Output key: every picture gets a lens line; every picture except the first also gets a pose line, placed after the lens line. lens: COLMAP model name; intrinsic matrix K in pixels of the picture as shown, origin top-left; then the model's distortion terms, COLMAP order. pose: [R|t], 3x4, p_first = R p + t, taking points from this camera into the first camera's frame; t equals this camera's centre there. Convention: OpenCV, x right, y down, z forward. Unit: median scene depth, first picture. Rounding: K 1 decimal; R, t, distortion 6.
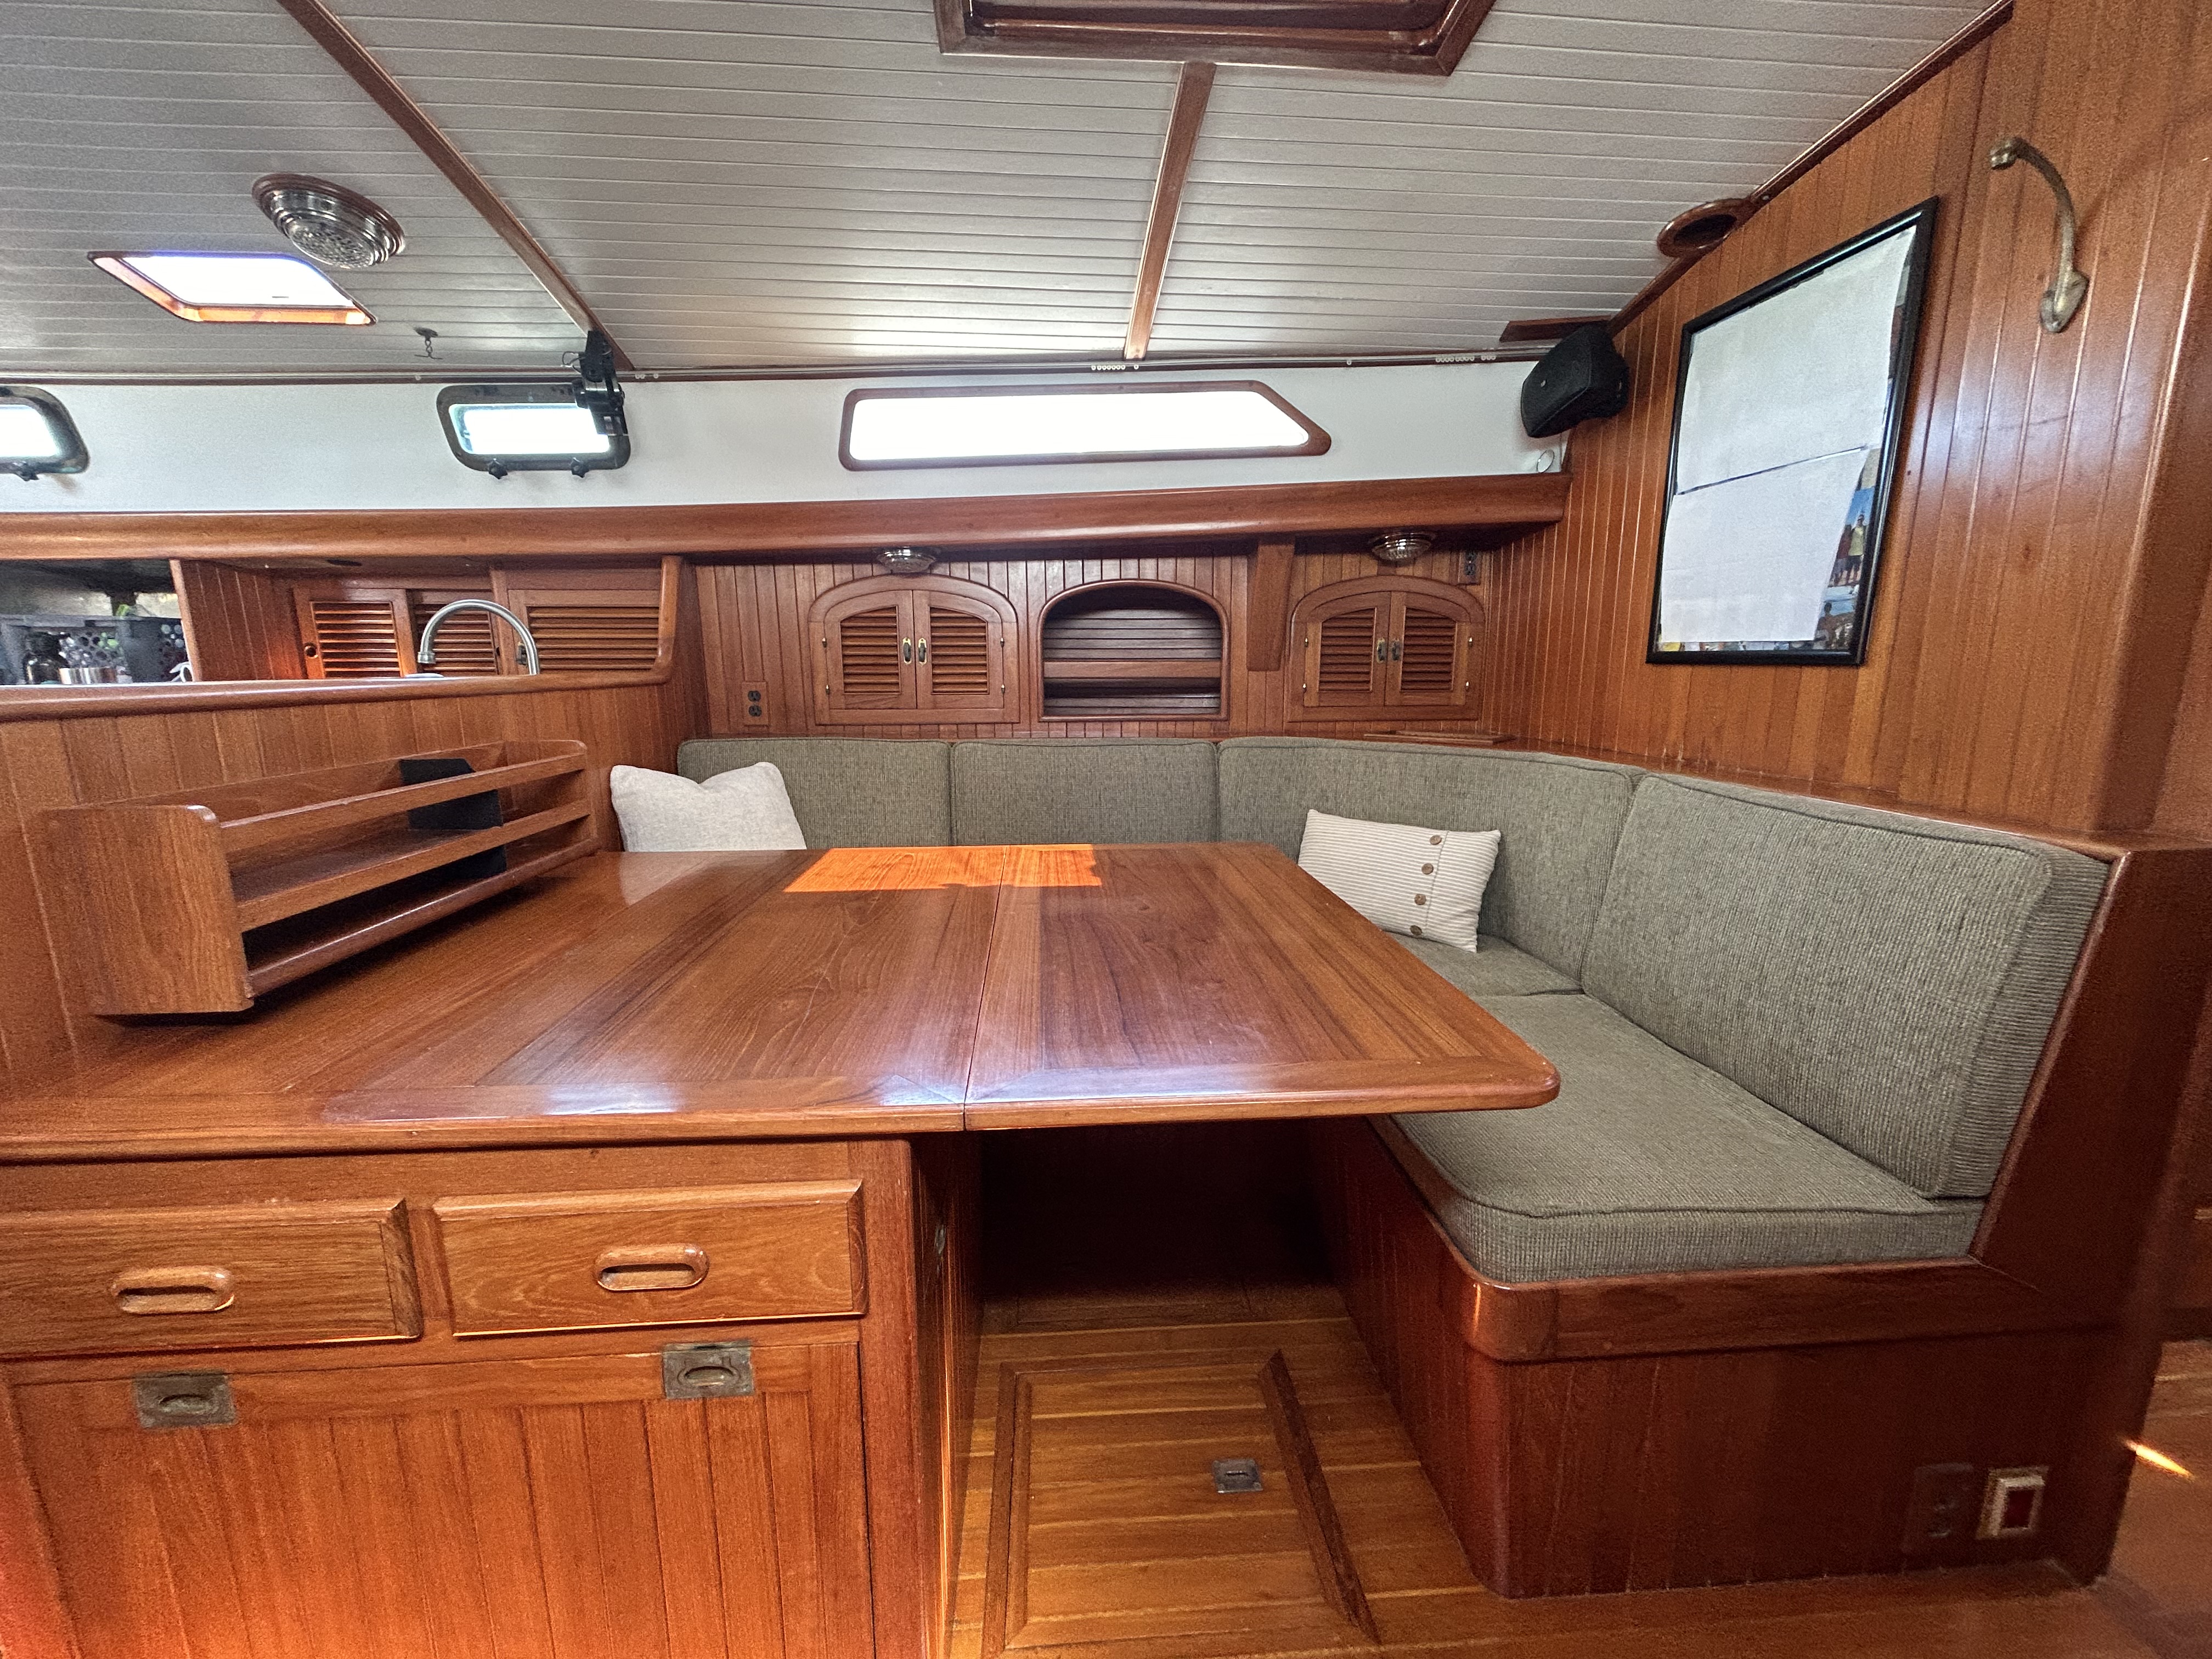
lens RADIAL K [[884.6, 0, 1101.2], [0, 884.6, 832.0], [0, 0, 1]] dist [0.004185, 0.001359]
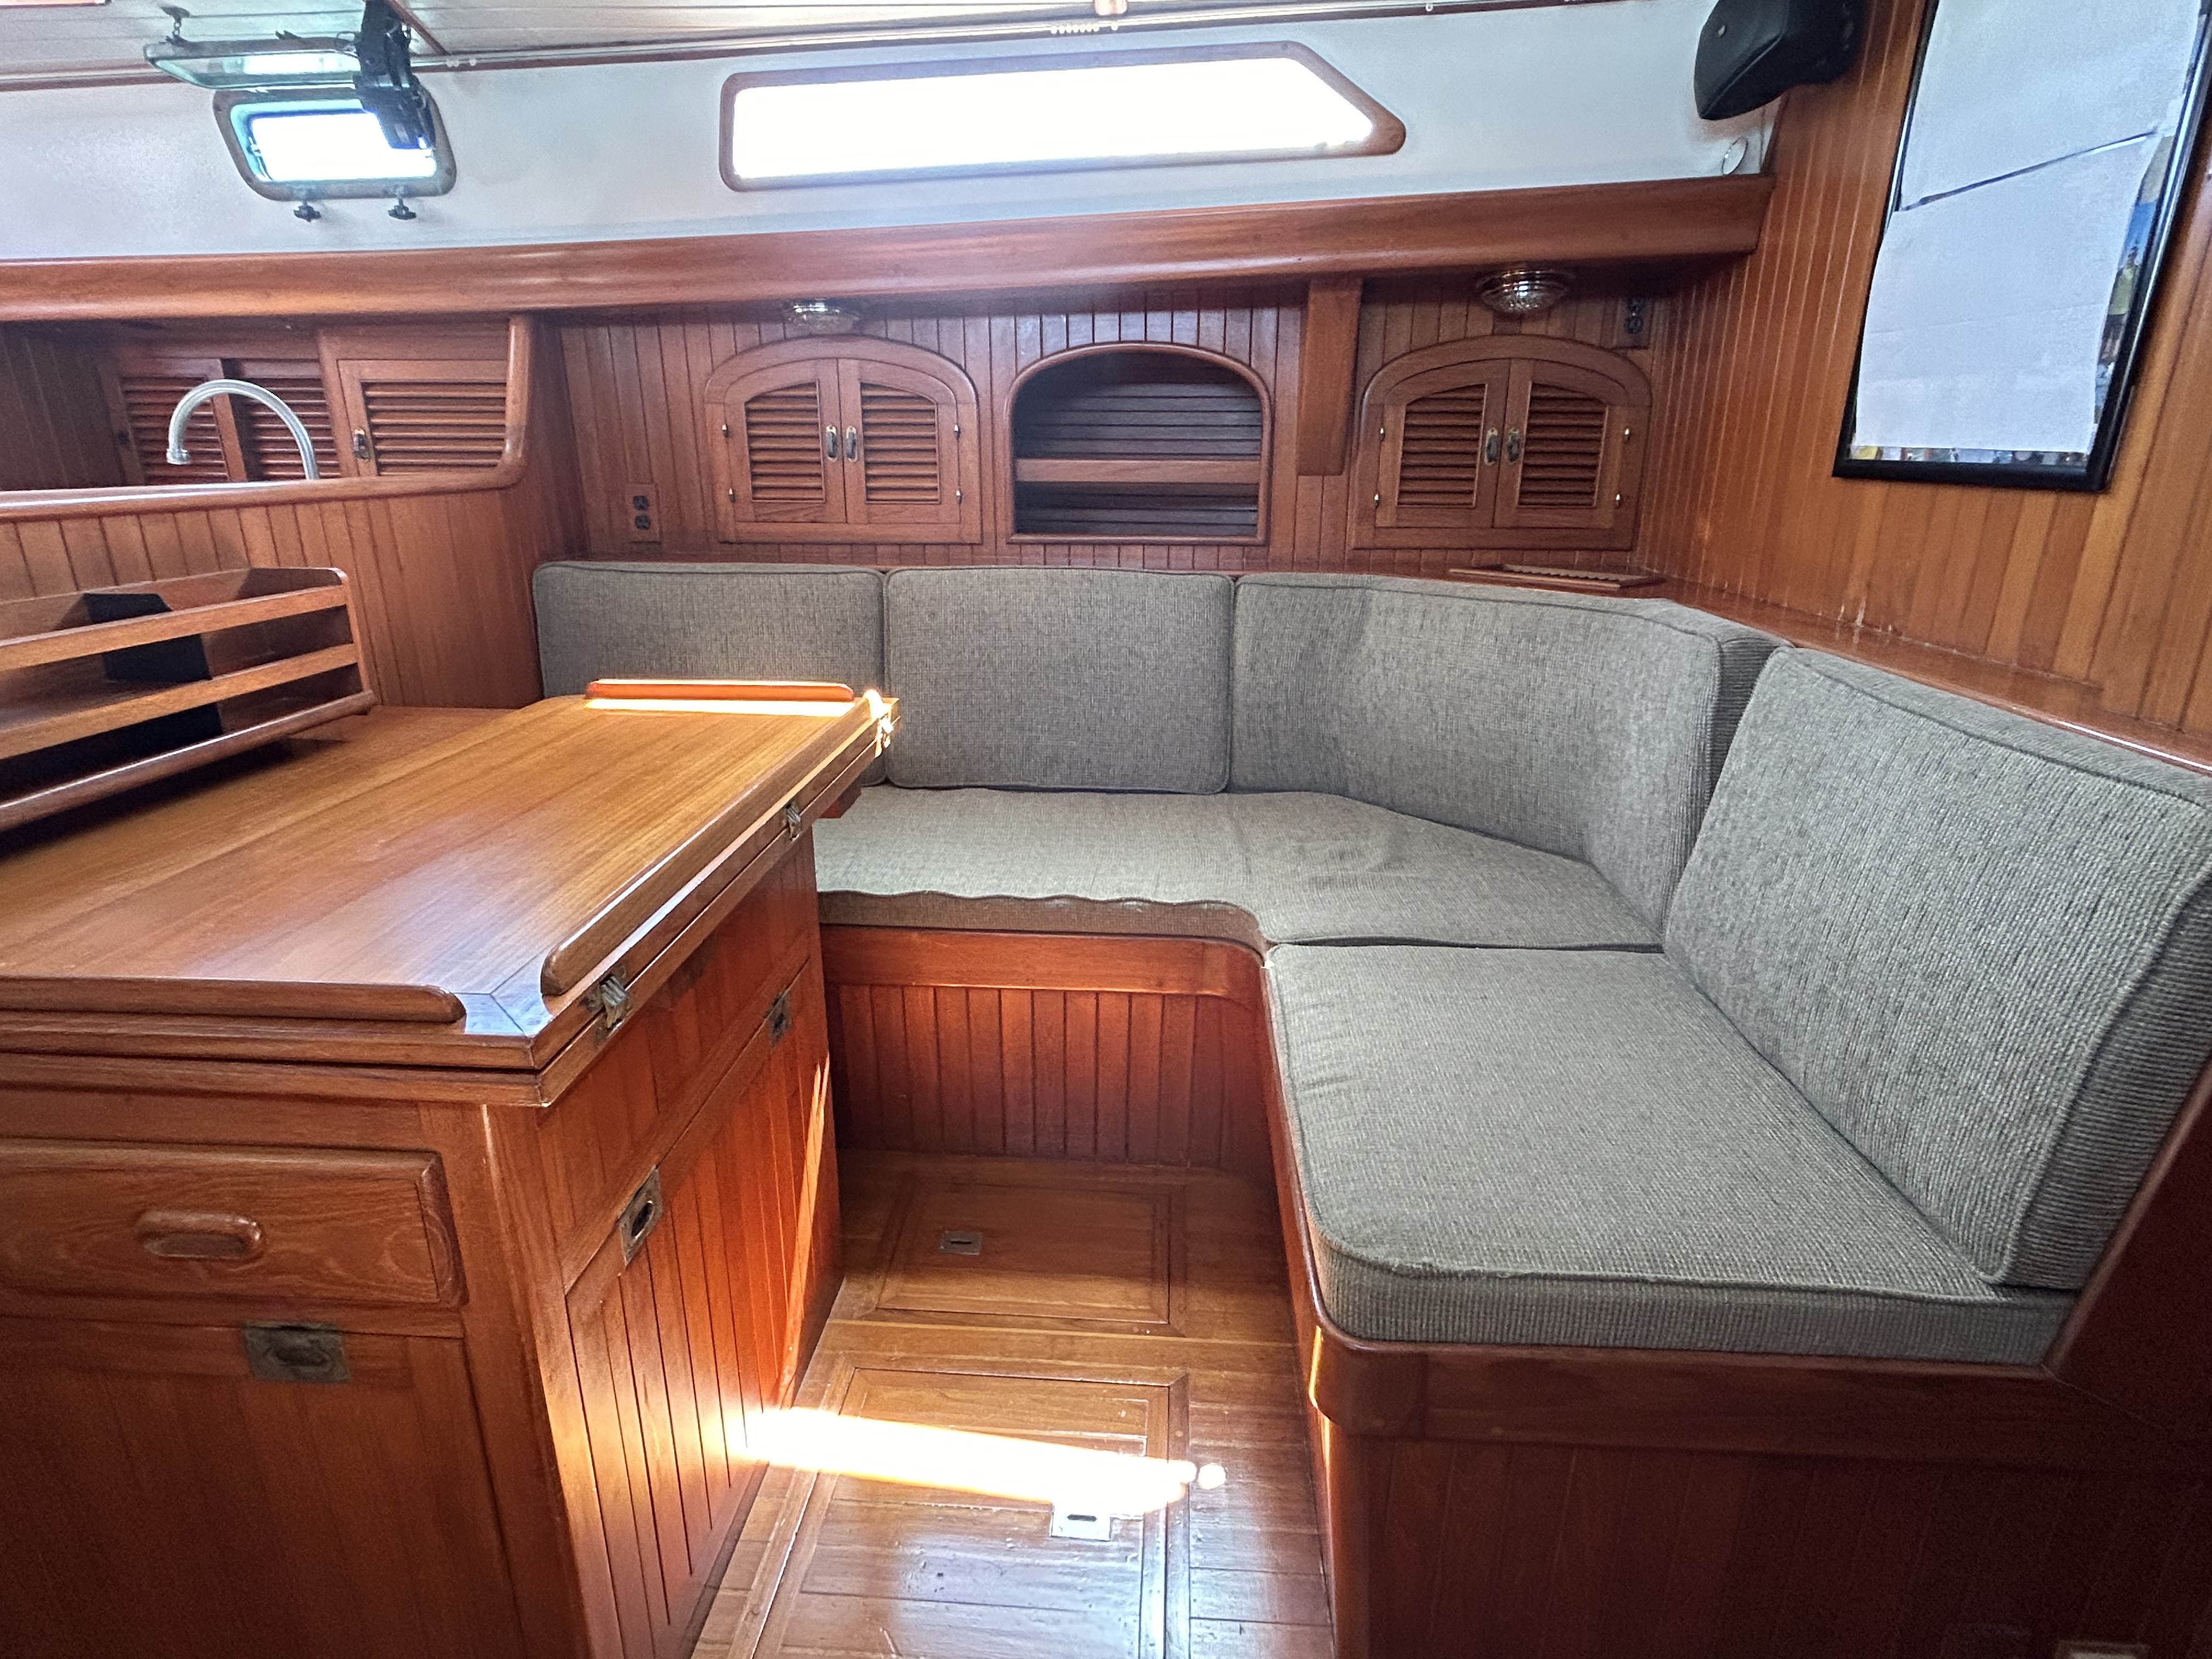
lens RADIAL K [[1162.4, 0, 1109.5], [0, 1162.4, 823.7], [0, 0, 1]] dist [-0.002832, 0.007395]
pose [[0.991331, 0.047072, -0.122670, 0.168189], [-0.030815, 0.990877, 0.131202, -0.025048], [0.127726, -0.126285, 0.983737, 0.024924]]
